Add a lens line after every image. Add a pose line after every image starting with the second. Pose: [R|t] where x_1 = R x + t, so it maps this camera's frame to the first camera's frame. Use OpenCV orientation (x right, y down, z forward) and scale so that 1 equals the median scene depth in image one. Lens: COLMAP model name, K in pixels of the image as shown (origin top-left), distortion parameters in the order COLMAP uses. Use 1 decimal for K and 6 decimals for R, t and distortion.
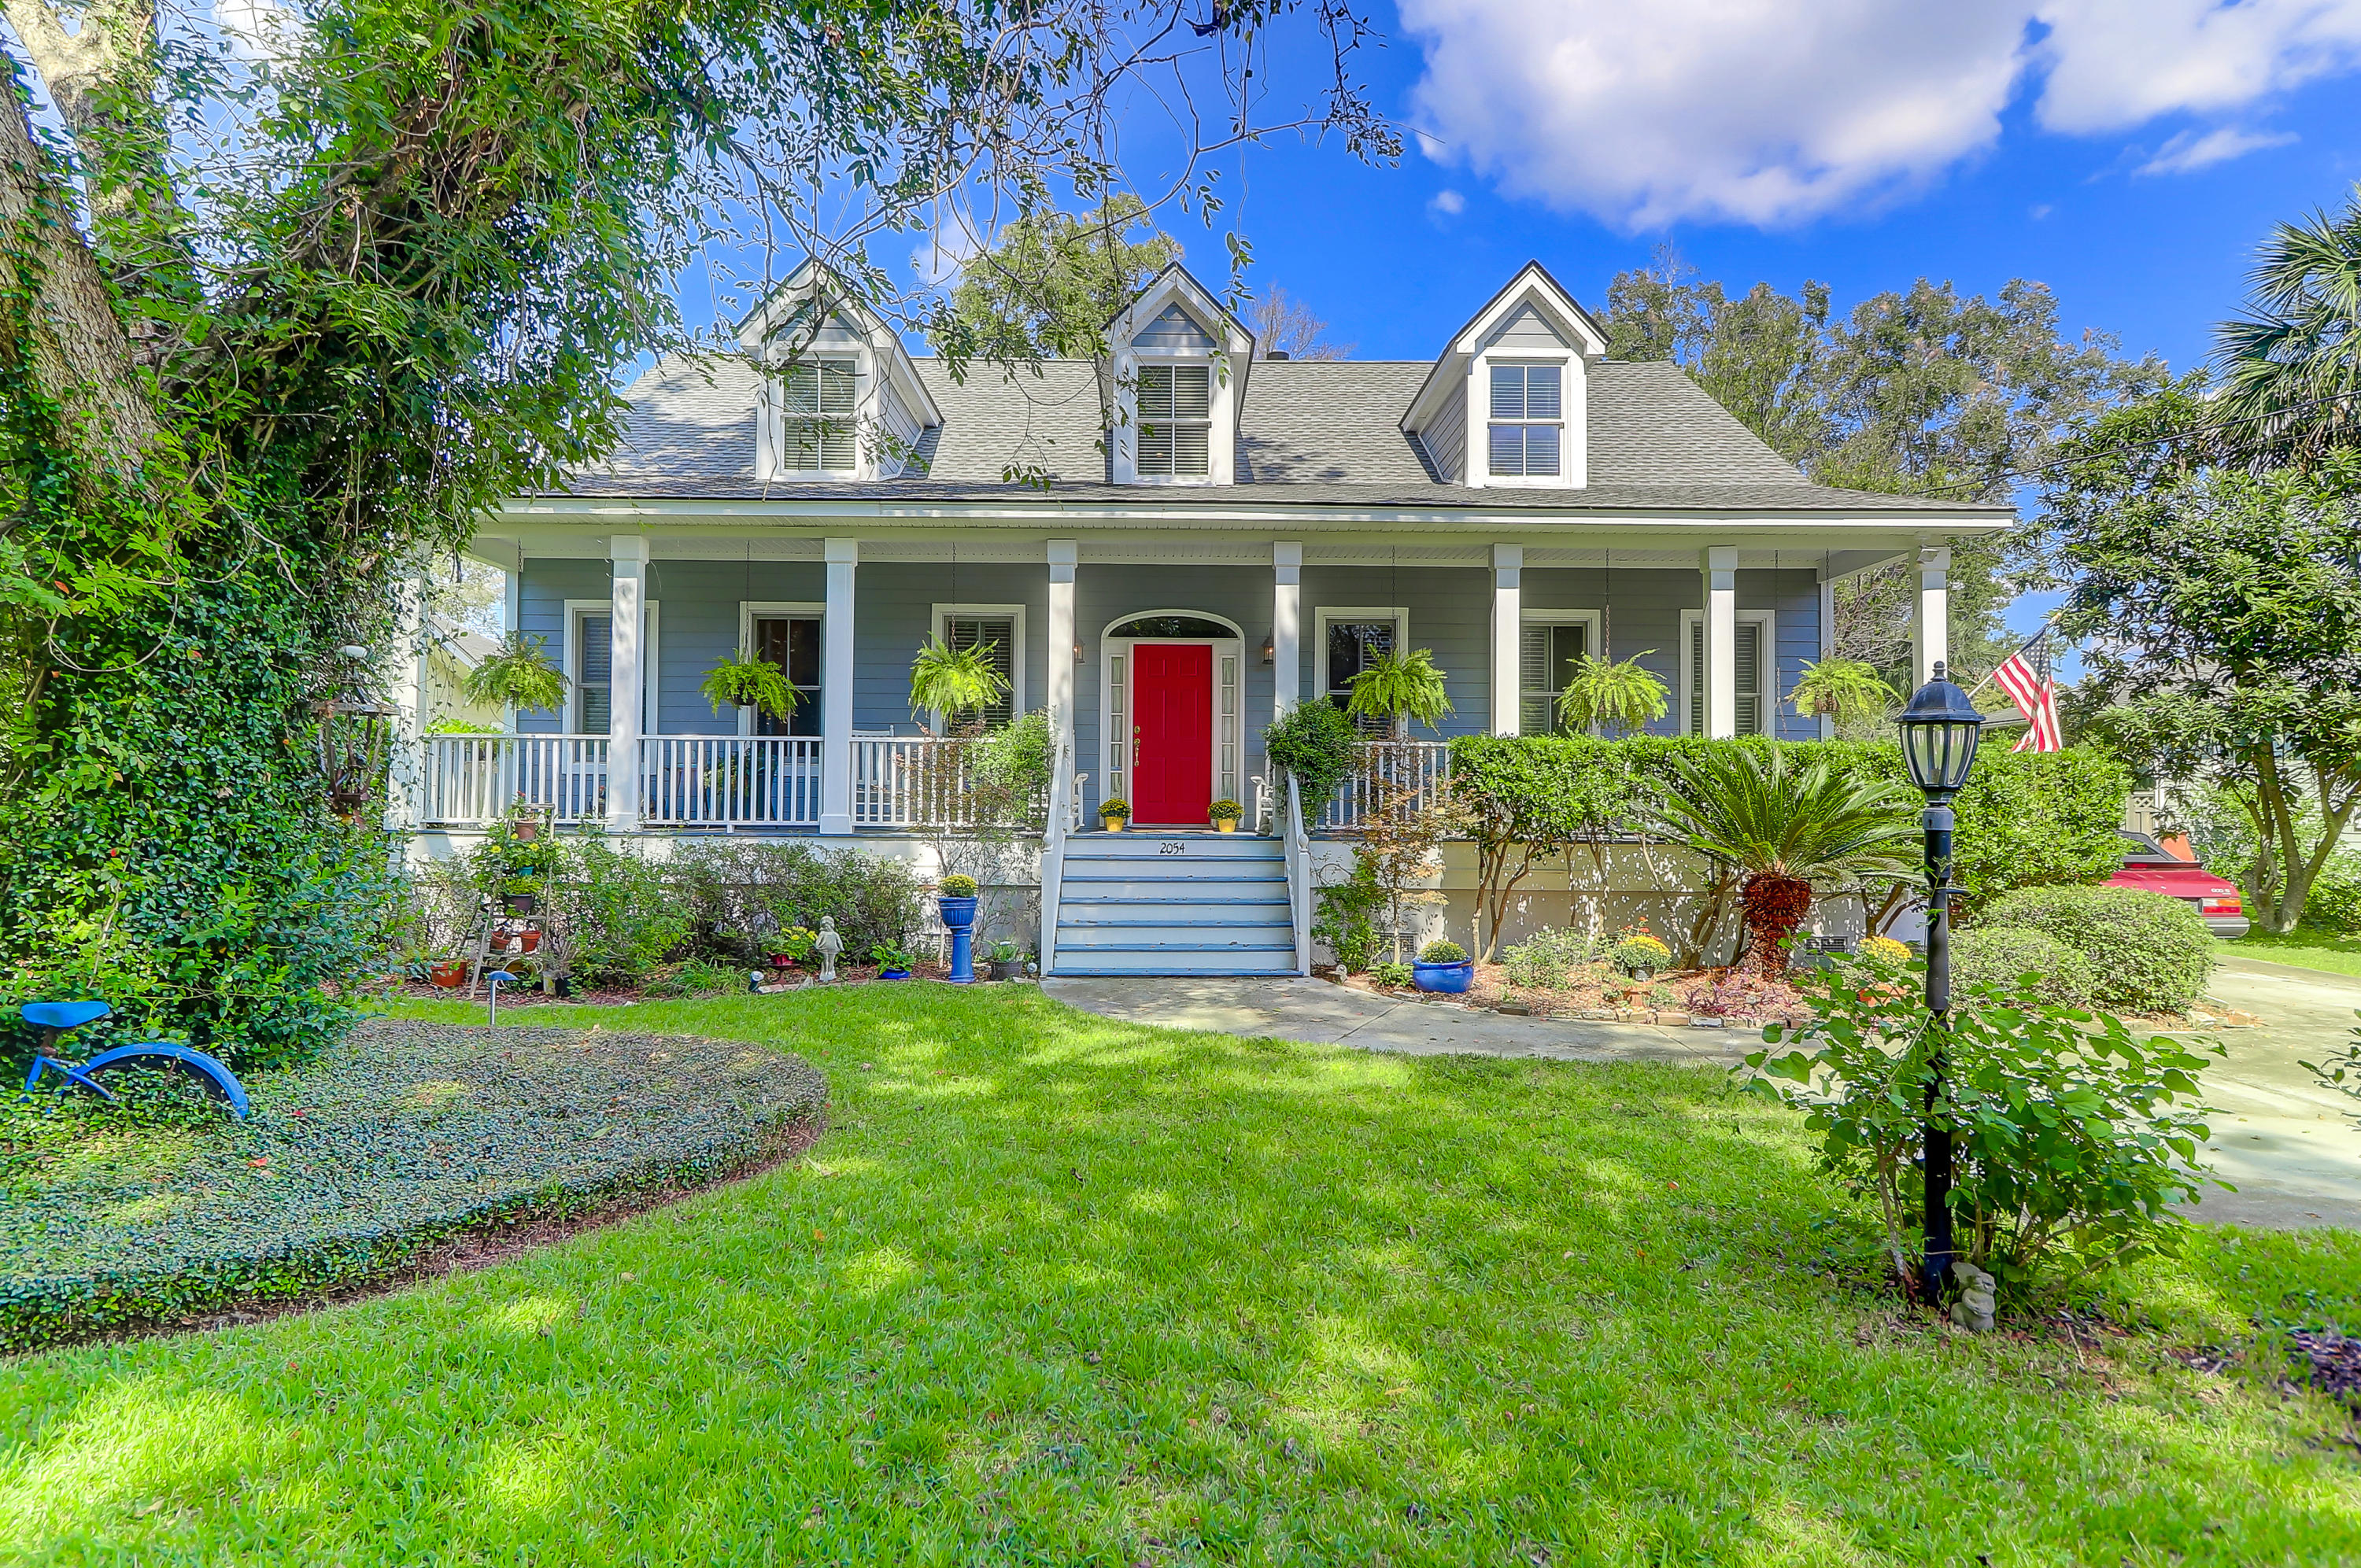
lens RADIAL K [[1273.7, 0, 1175.2], [0, 1273.7, 784.5], [0, 0, 1]] dist [-0.000403, -0.000104]
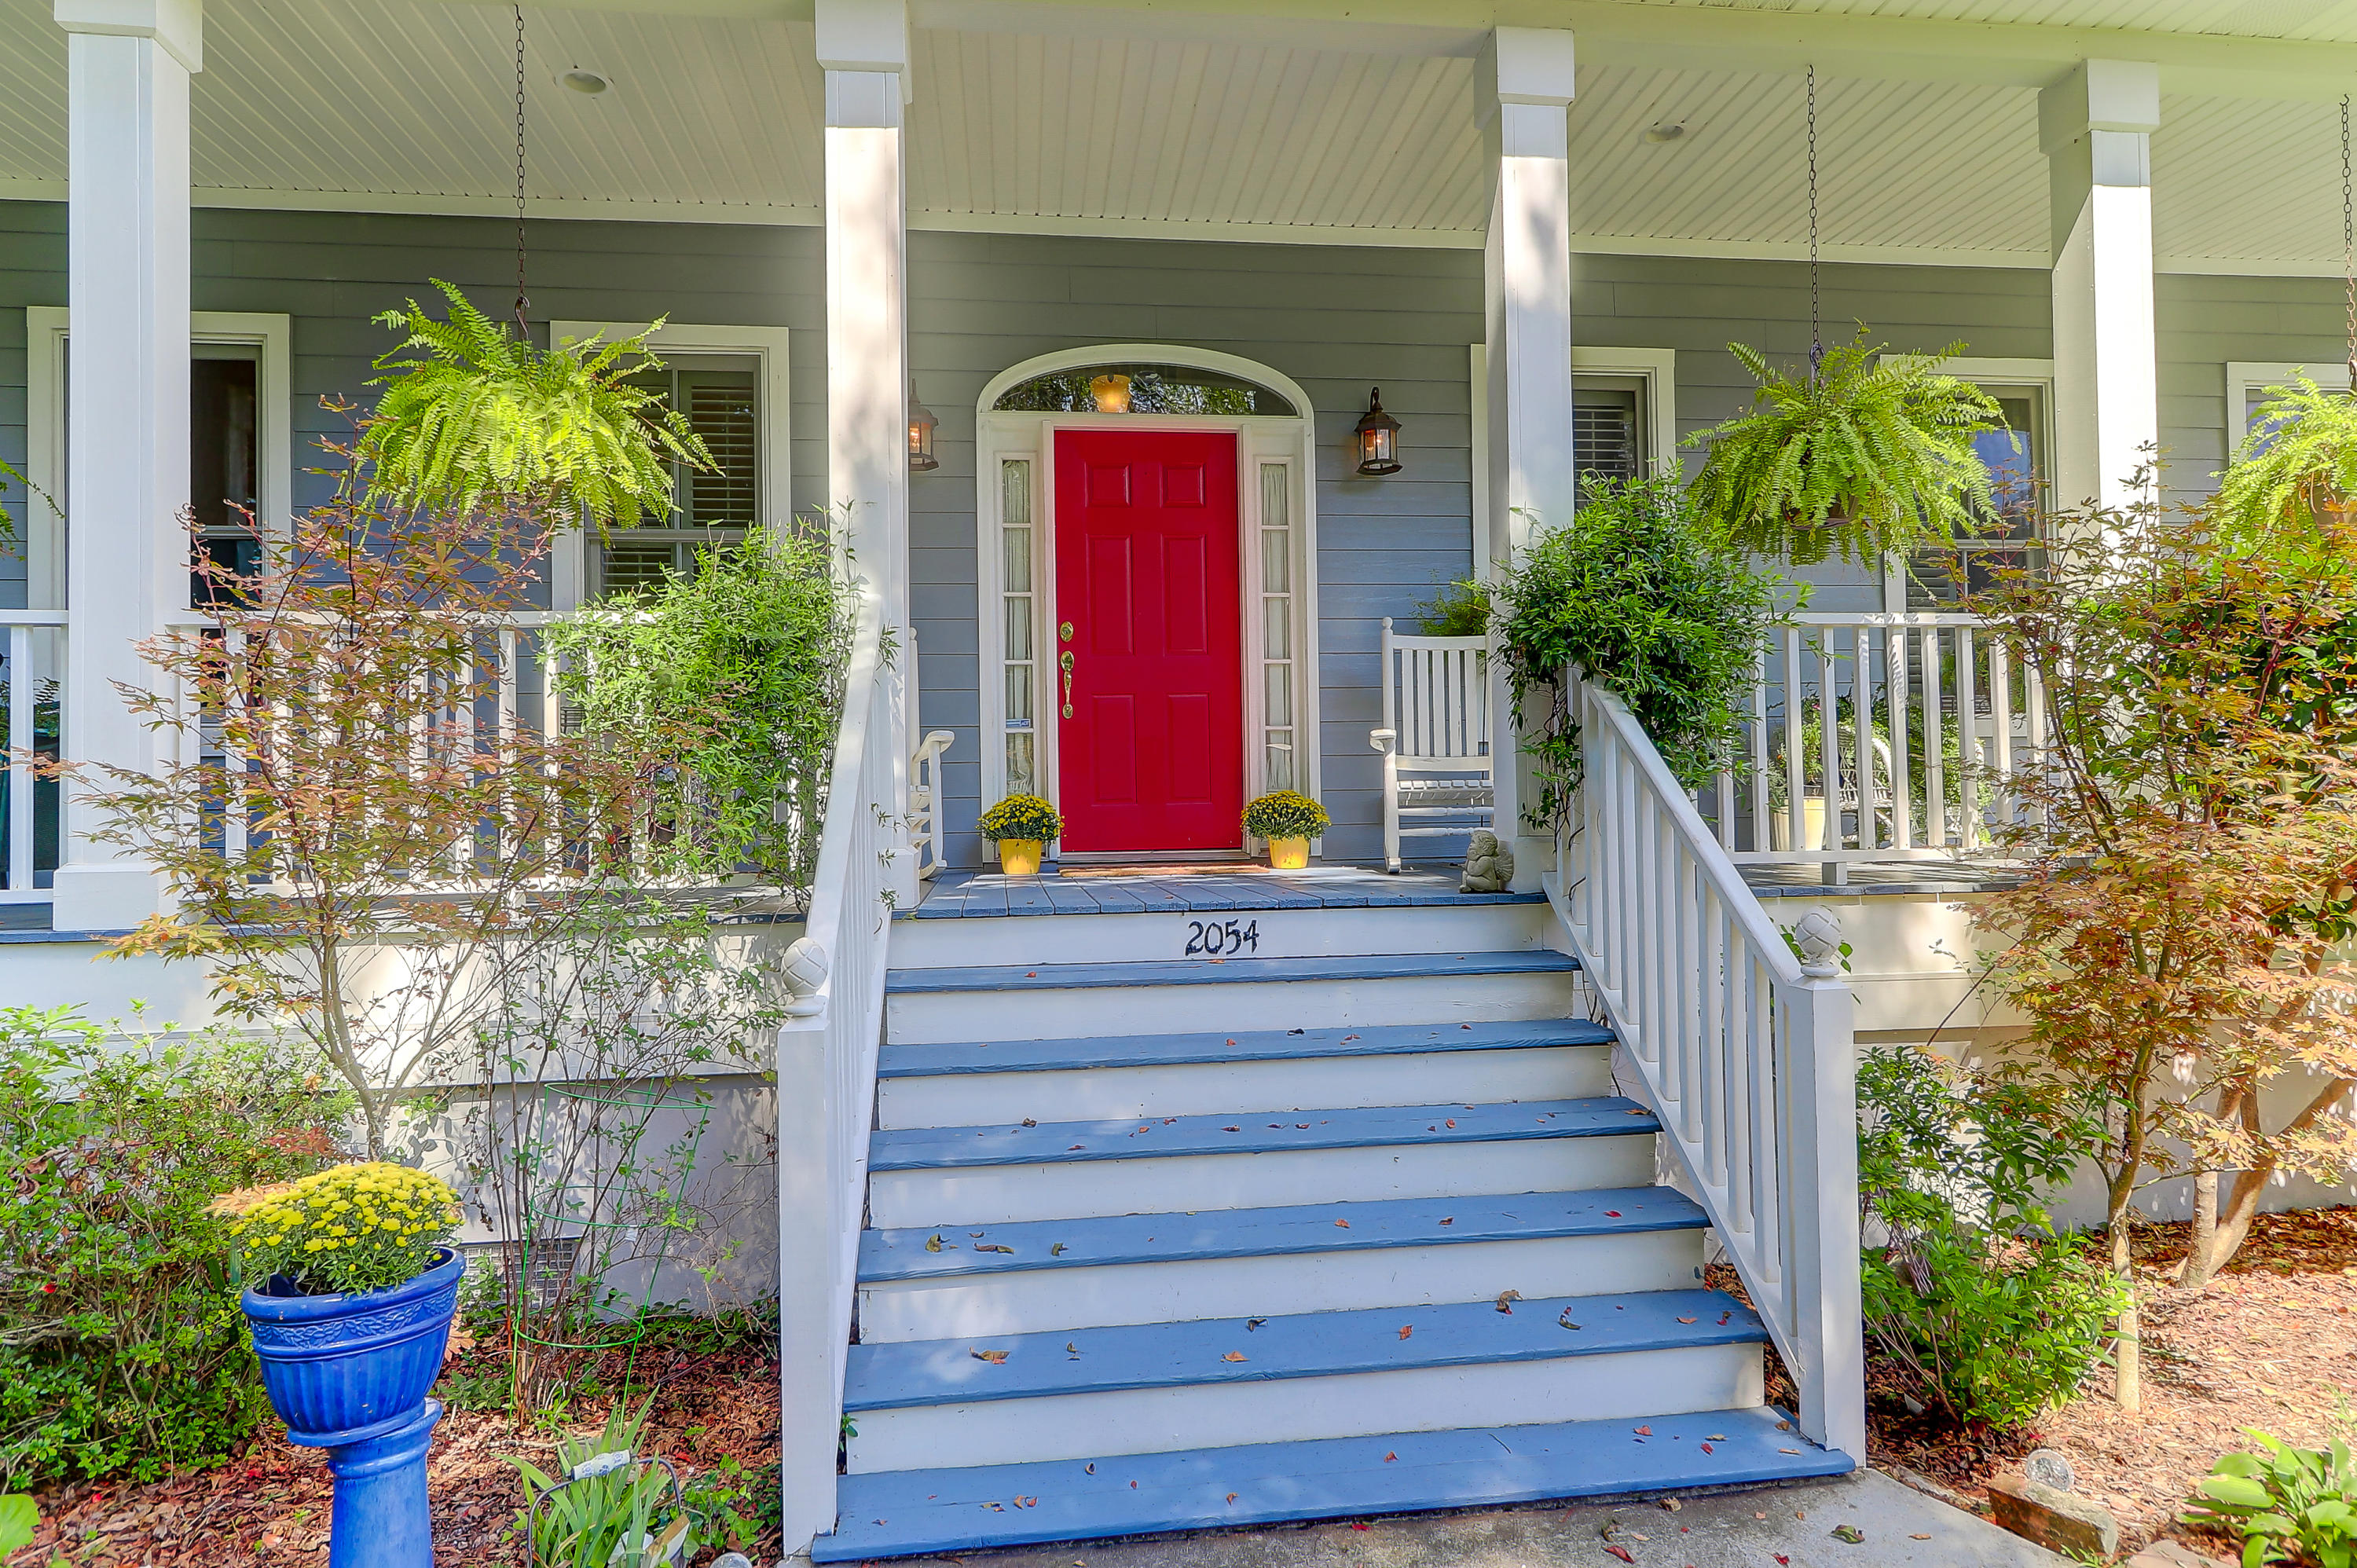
lens RADIAL K [[1384.5, 0, 1187.9], [0, 1384.5, 779.4], [0, 0, 1]] dist [-0.004978, 0.000012]
pose [[0.993643, -0.021968, 0.110414, -0.042648], [0.022792, 0.999721, -0.006199, 0.009858], [-0.110247, 0.008676, 0.993866, 0.554808]]
